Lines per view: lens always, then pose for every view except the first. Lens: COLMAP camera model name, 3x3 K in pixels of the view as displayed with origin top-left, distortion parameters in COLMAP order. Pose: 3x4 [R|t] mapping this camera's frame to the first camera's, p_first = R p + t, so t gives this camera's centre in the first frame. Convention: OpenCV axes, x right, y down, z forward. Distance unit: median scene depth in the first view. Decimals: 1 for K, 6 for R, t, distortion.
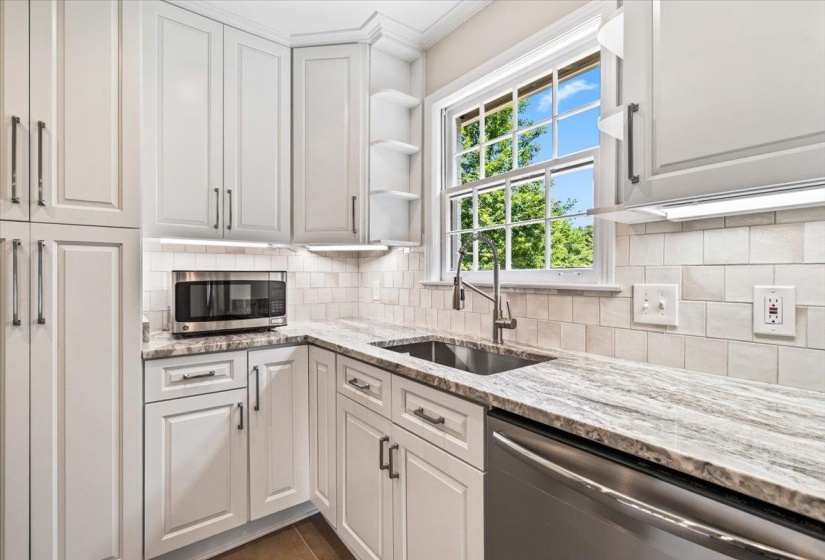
lens RADIAL K [[381.2, 0, 410.6], [0, 381.2, 277.9], [0, 0, 1]] dist [-0.001256, -0.000004]
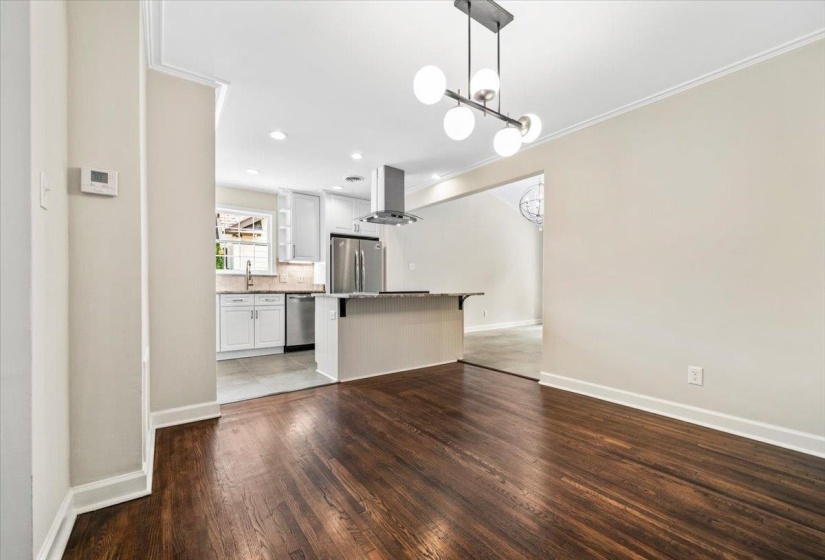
lens RADIAL K [[334.8, 0, 406.5], [0, 334.8, 289.4], [0, 0, 1]] dist [-0.002052, -0.000107]
pose [[0.021600, -0.011238, 0.999704, -2.797696], [-0.000712, 0.999936, 0.011256, 0.121040], [-0.999766, -0.000955, 0.021590, -0.564261]]
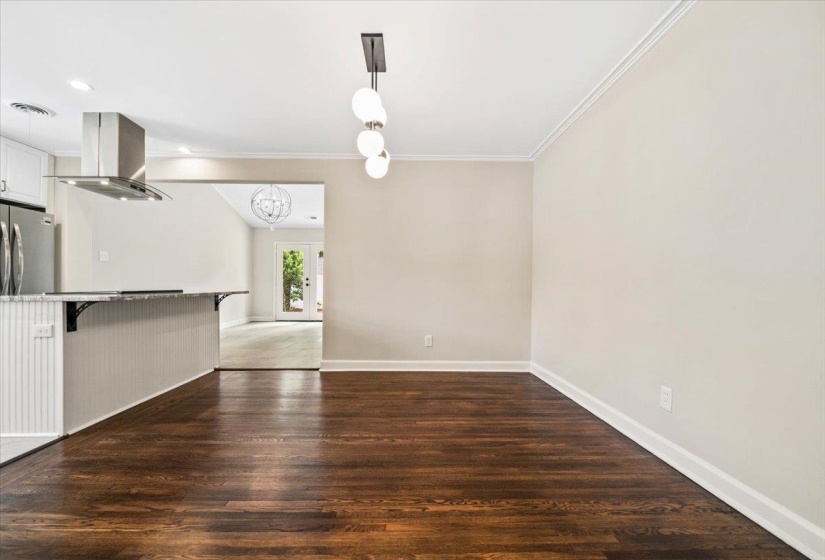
lens RADIAL K [[337.0, 0, 407.7], [0, 337.0, 285.2], [0, 0, 1]] dist [-0.002751, -0.000214]
pose [[-0.804048, -0.003679, 0.594553, -2.583805], [-0.004152, 0.999991, 0.000574, 0.127065], [-0.594549, -0.002007, -0.804057, 0.157479]]
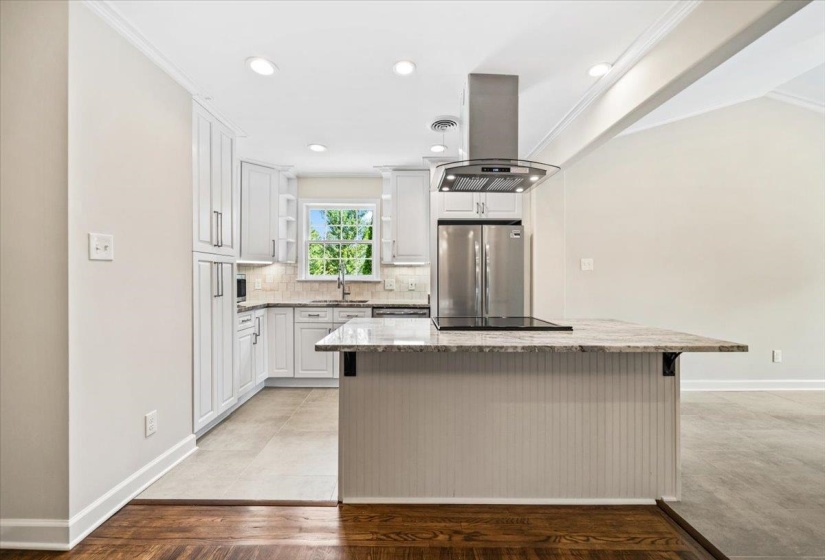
lens RADIAL K [[337.0, 0, 409.8], [0, 337.0, 278.4], [0, 0, 1]] dist [-0.000700, -0.000301]
pose [[0.600417, 0.001498, 0.799686, -1.471476], [-0.003549, 0.999993, 0.000791, 0.000149], [-0.799680, -0.003313, 0.600418, -0.927444]]
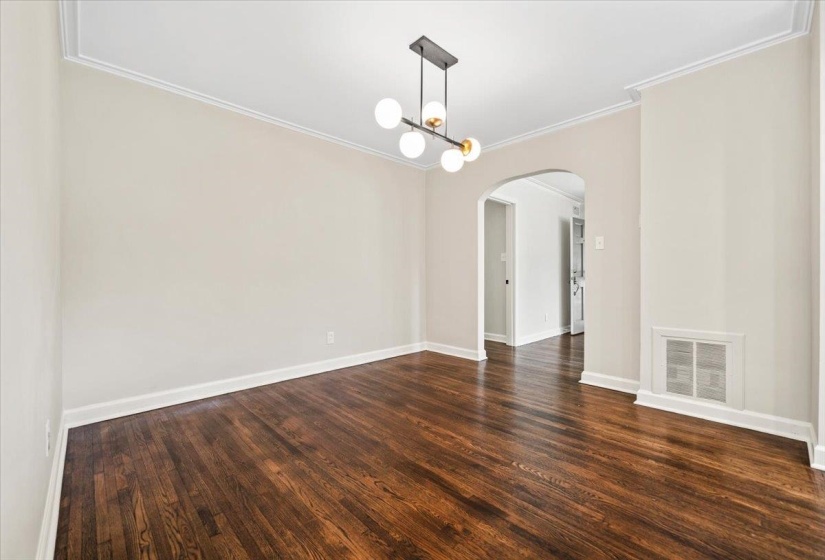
lens RADIAL K [[337.0, 0, 409.8], [0, 337.0, 278.4], [0, 0, 1]] dist [-0.000700, -0.000301]
pose [[0.121280, -0.003309, -0.992613, -0.436074], [-0.003060, 0.999988, -0.003708, 0.140114], [0.992614, 0.003487, 0.121268, -1.039581]]
